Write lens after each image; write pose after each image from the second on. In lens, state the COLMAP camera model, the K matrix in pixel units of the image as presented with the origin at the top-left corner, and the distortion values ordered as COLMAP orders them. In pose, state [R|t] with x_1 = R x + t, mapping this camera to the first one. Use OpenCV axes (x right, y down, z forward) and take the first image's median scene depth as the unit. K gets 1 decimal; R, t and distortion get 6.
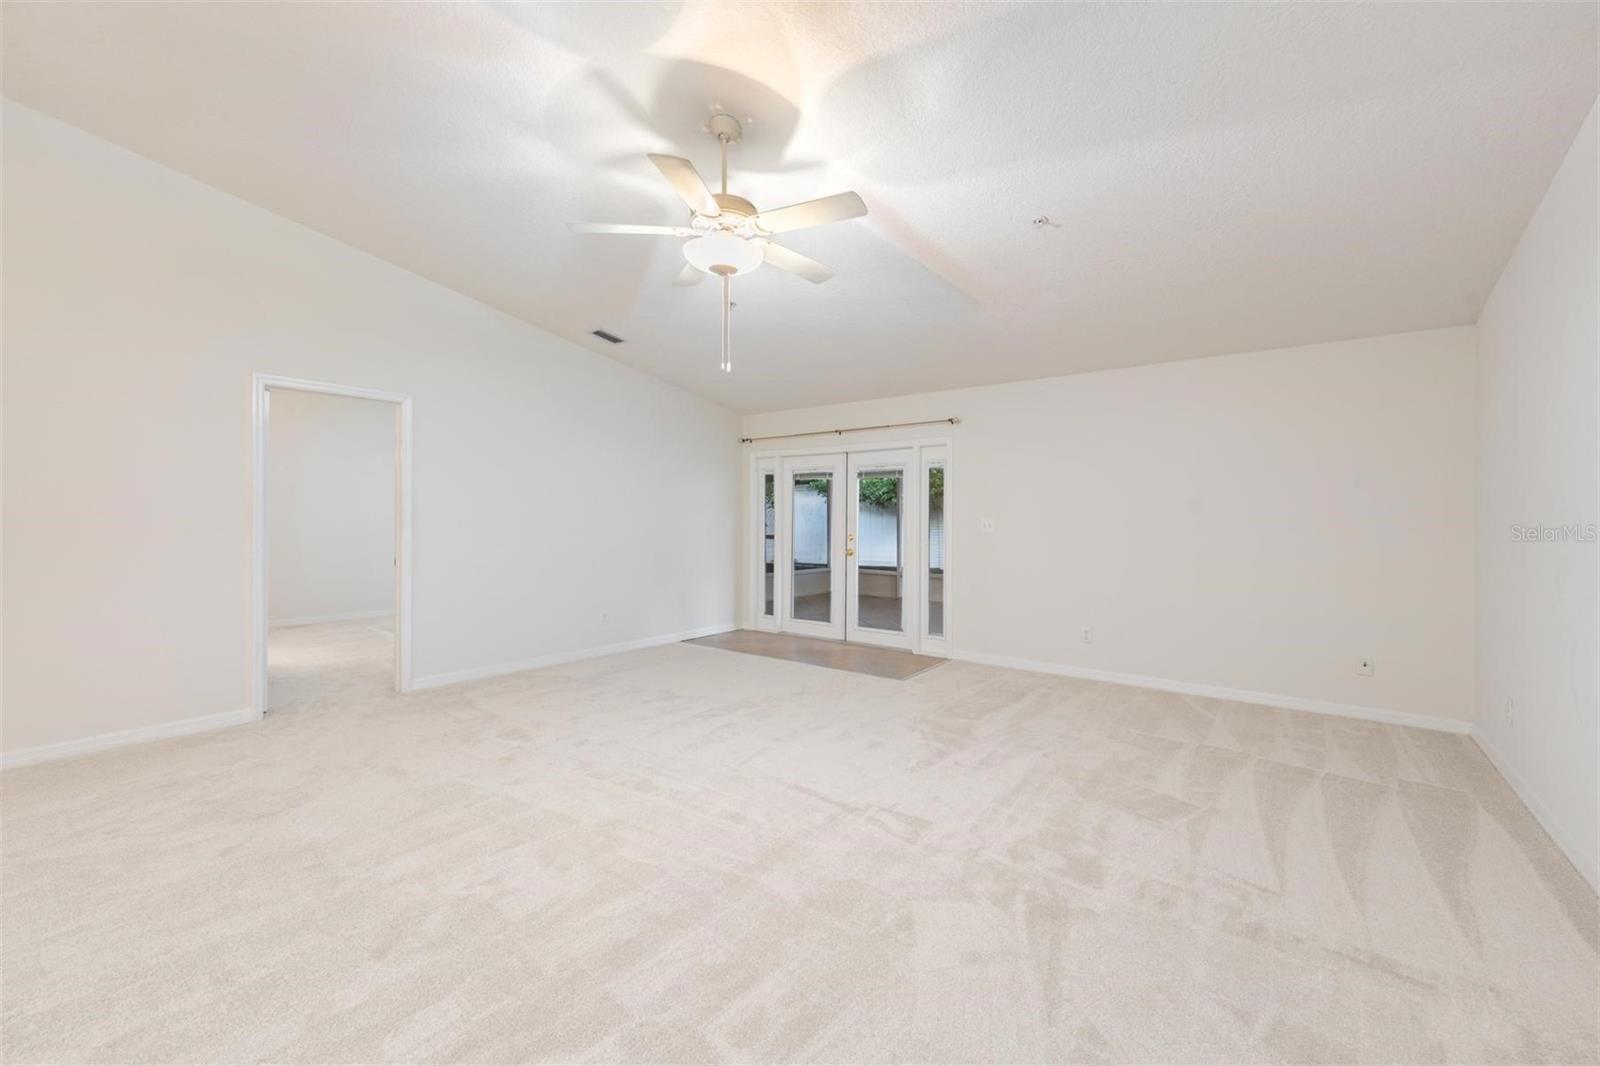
lens RADIAL K [[649.0, 0, 798.0], [0, 649.0, 528.7], [0, 0, 1]] dist [0.000398, -0.000340]
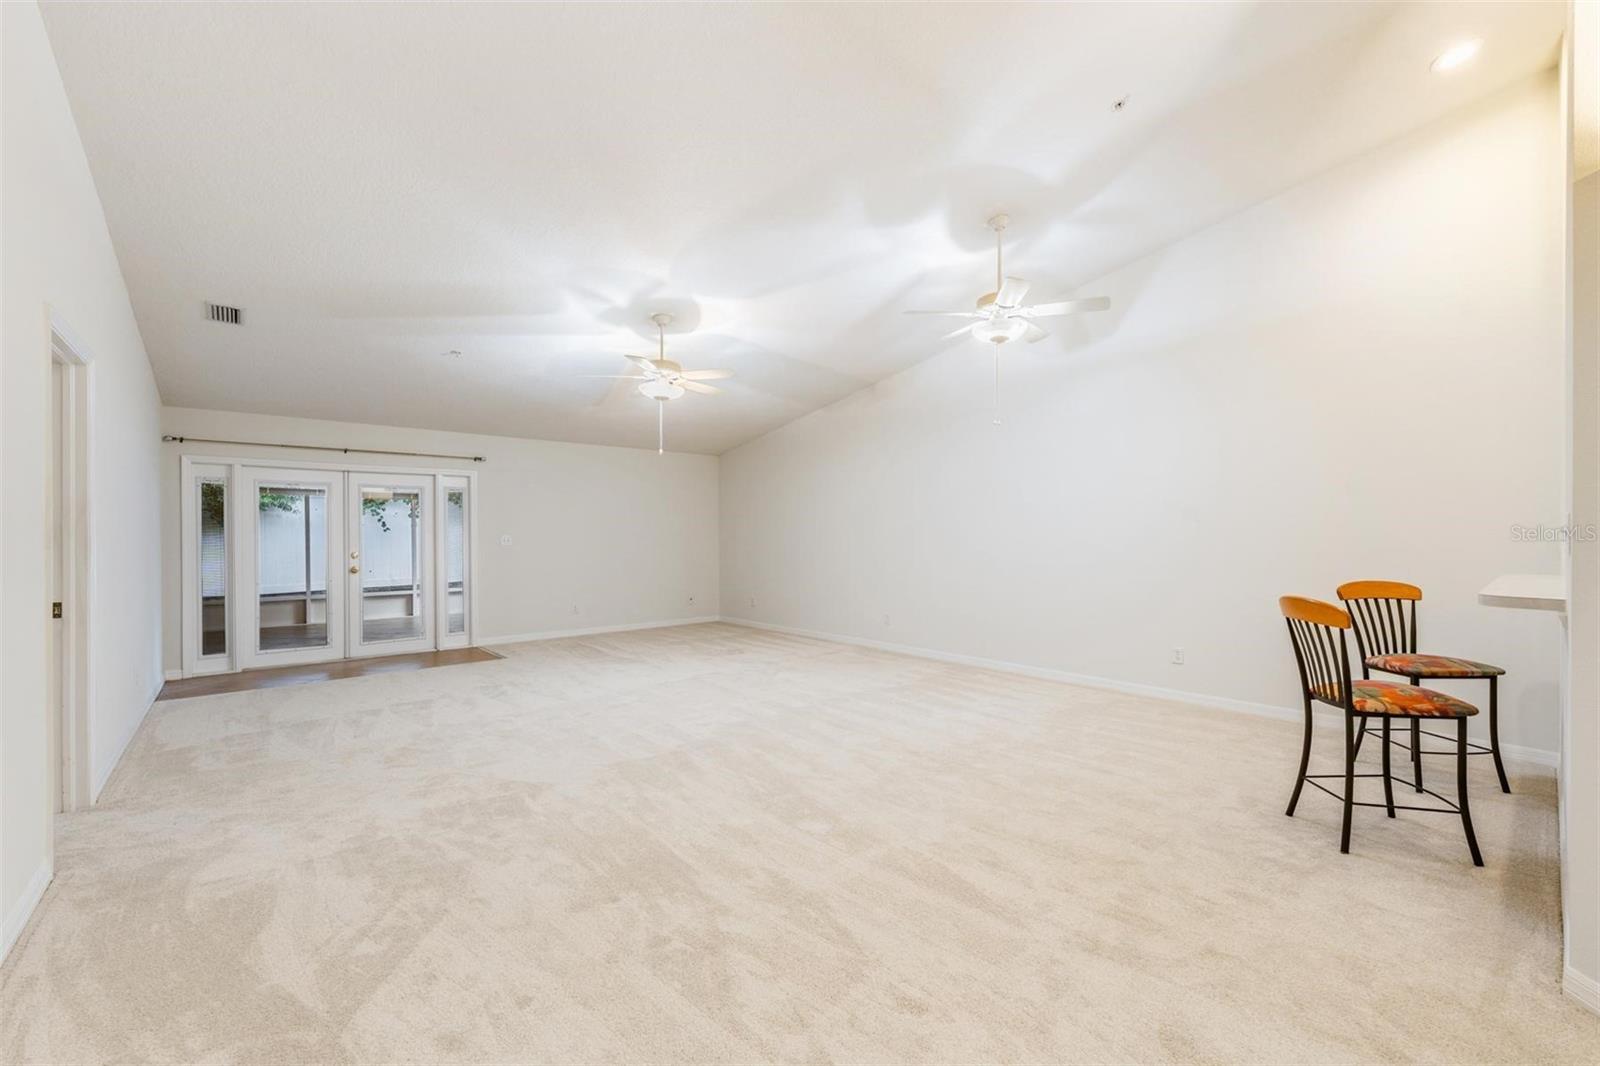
lens RADIAL K [[649.0, 0, 798.0], [0, 649.0, 528.7], [0, 0, 1]] dist [0.000398, -0.000340]
pose [[0.207083, 0.002054, 0.978321, -0.766699], [0.022627, 0.999720, -0.006889, -0.005395], [-0.978062, 0.023563, 0.206979, 0.110764]]
